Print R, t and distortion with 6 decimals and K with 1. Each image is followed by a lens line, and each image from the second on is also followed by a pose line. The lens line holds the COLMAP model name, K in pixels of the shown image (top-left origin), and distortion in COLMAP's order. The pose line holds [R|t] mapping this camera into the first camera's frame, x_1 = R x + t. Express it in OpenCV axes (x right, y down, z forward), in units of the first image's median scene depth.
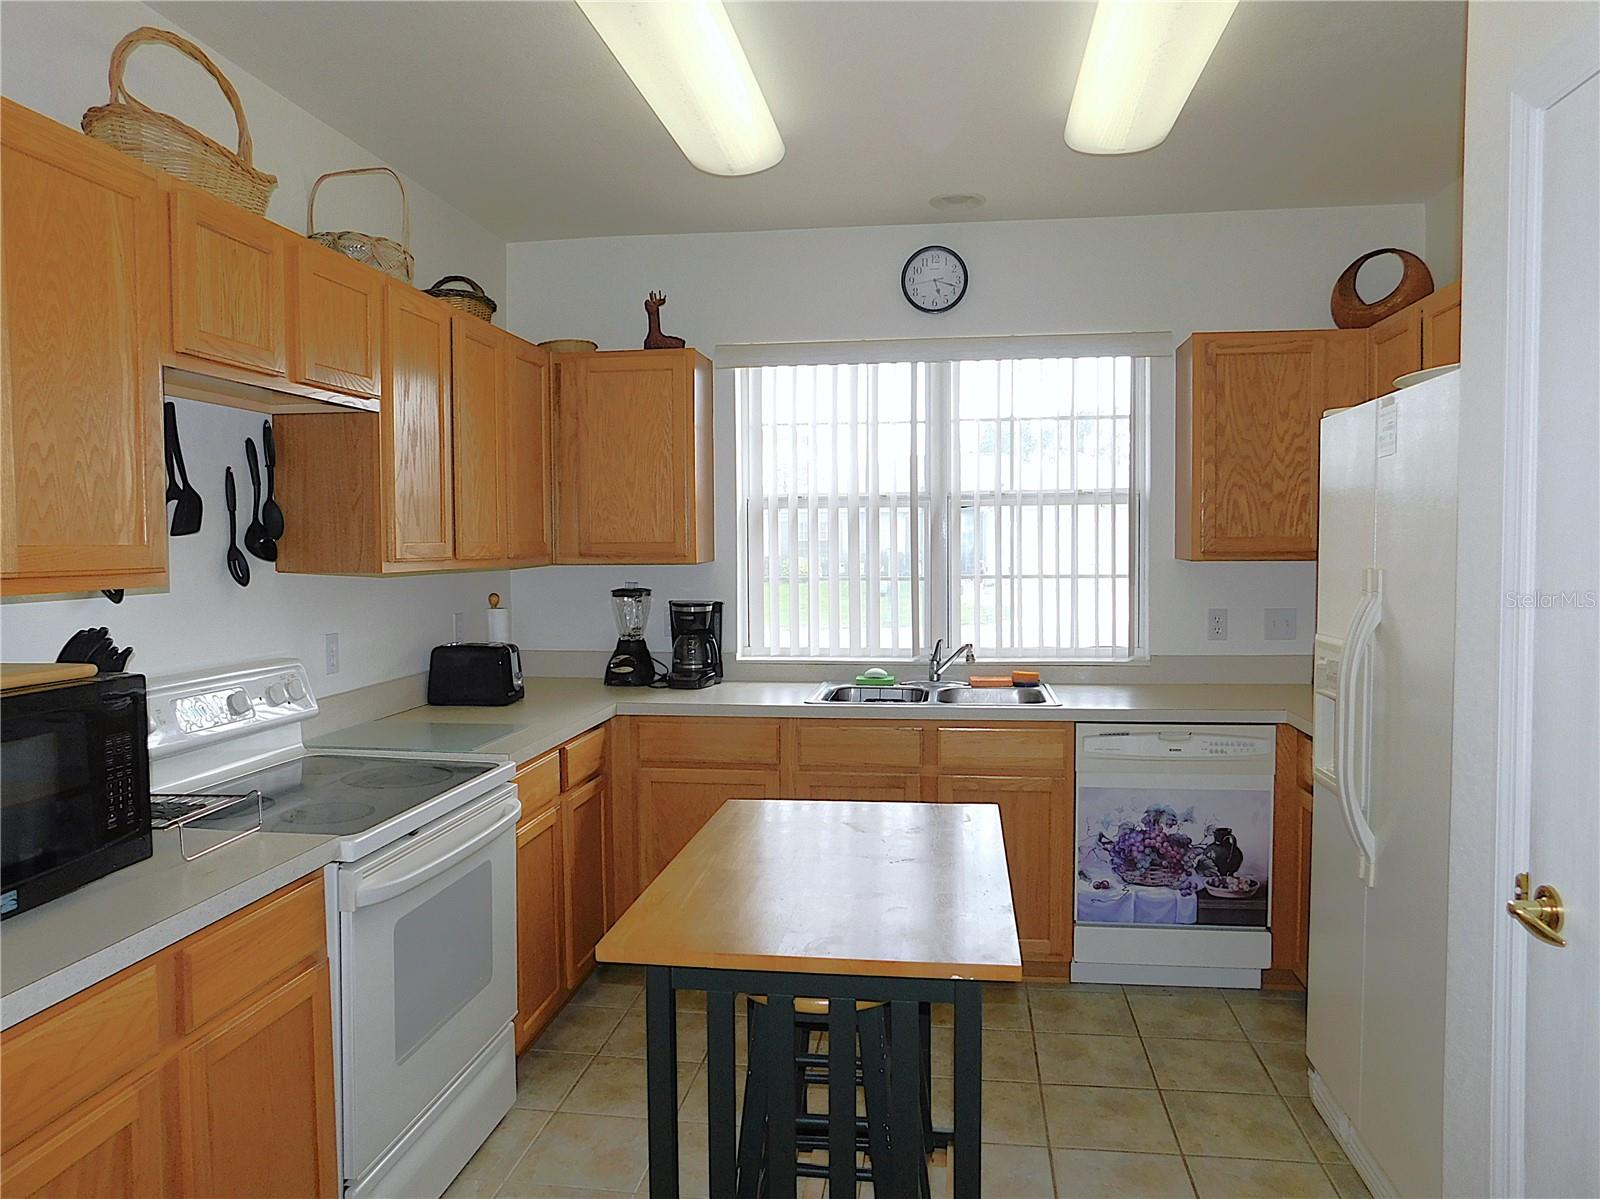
lens RADIAL K [[1088.8, 0, 808.3], [0, 1088.8, 593.1], [0, 0, 1]] dist [-0.056903, 0.038692]
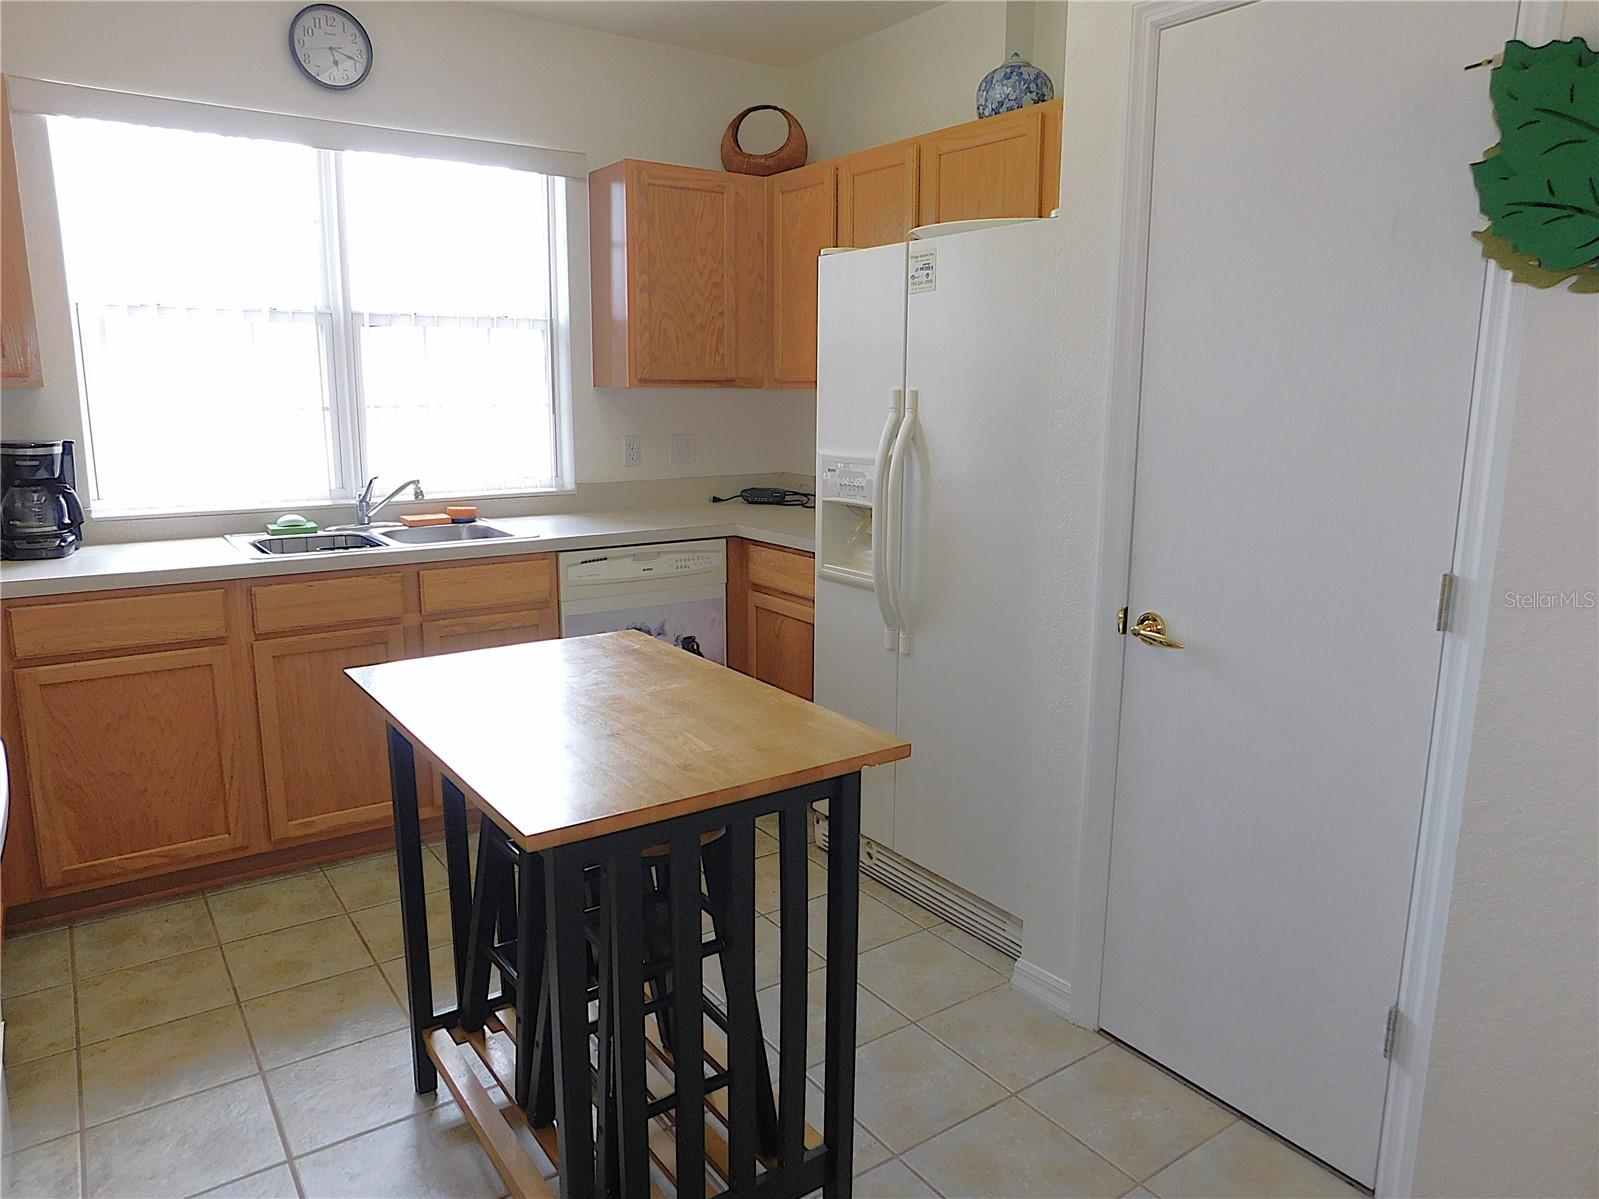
lens RADIAL K [[1088.1, 0, 804.7], [0, 1088.1, 590.8], [0, 0, 1]] dist [-0.056903, 0.038692]
pose [[0.729202, -0.114534, 0.674645, -0.246180], [0.015553, 0.988413, 0.150992, 0.007786], [-0.684122, -0.099611, 0.722534, 0.121307]]
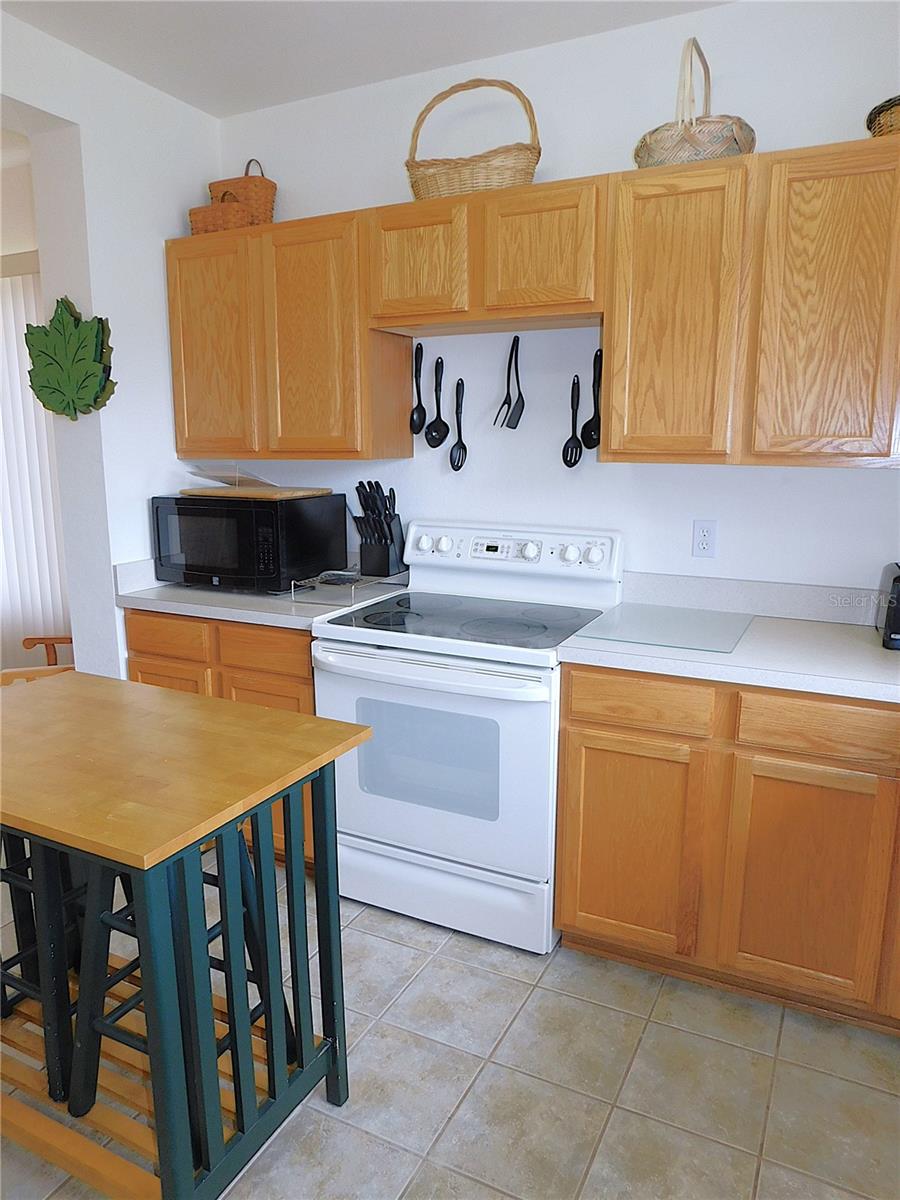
lens RADIAL K [[816.6, 0, 444.9], [0, 816.6, 604.0], [0, 0, 1]] dist [-0.056903, 0.038692]
pose [[-0.327370, 0.189648, -0.925669, 0.344104], [-0.044505, 0.975469, 0.215590, -0.037606], [0.943848, 0.111774, -0.310899, 0.847696]]
